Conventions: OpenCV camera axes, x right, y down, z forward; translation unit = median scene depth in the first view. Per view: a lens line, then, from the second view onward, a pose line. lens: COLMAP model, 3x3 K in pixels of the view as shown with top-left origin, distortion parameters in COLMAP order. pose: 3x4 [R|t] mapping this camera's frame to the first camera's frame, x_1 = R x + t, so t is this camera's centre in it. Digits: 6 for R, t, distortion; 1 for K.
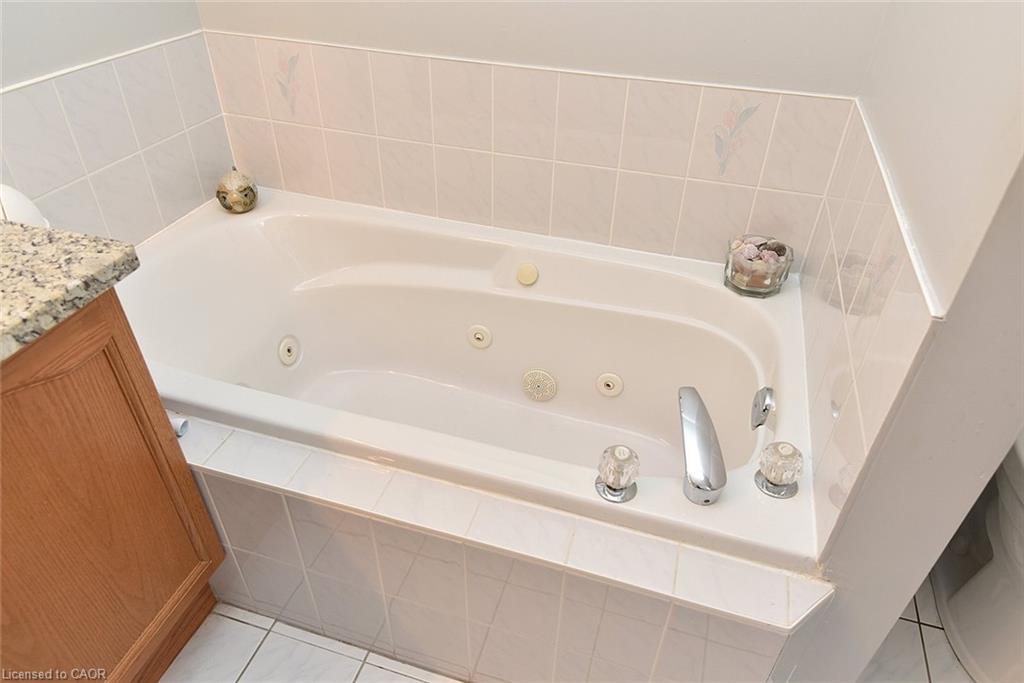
lens RADIAL K [[675.0, 0, 515.2], [0, 675.0, 350.5], [0, 0, 1]] dist [0.003018, 0.000571]
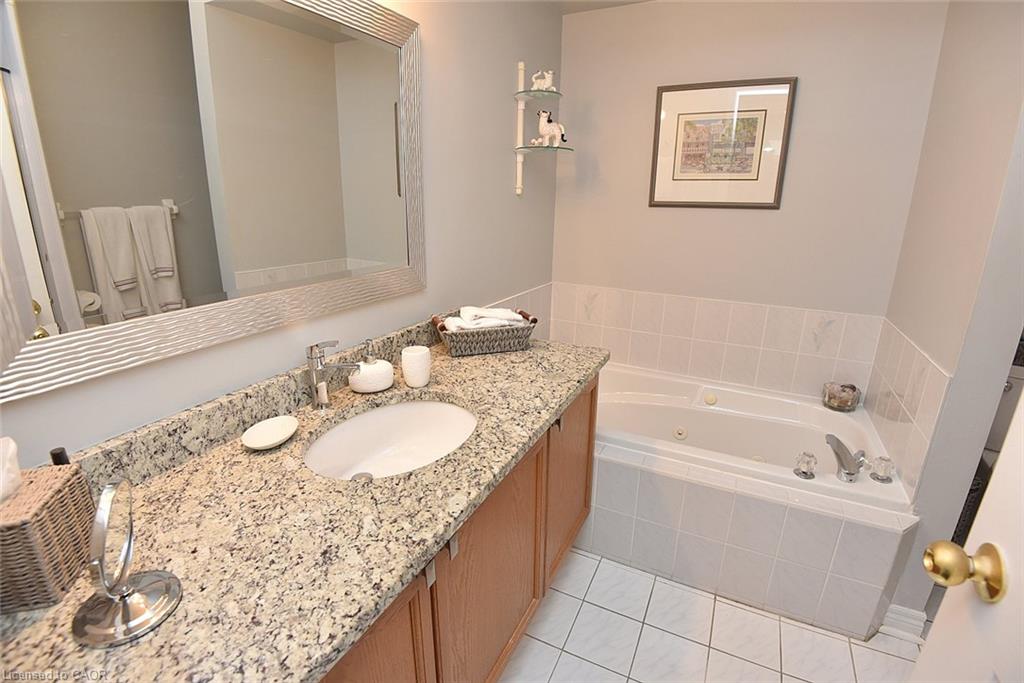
lens RADIAL K [[486.8, 0, 514.1], [0, 486.8, 336.4], [0, 0, 1]] dist [-0.007032, -0.026447]
pose [[0.988195, 0.042031, -0.147320, -0.393977], [-0.091163, 0.934171, -0.344983, 0.290106], [0.123122, 0.354340, 0.926976, -0.493909]]
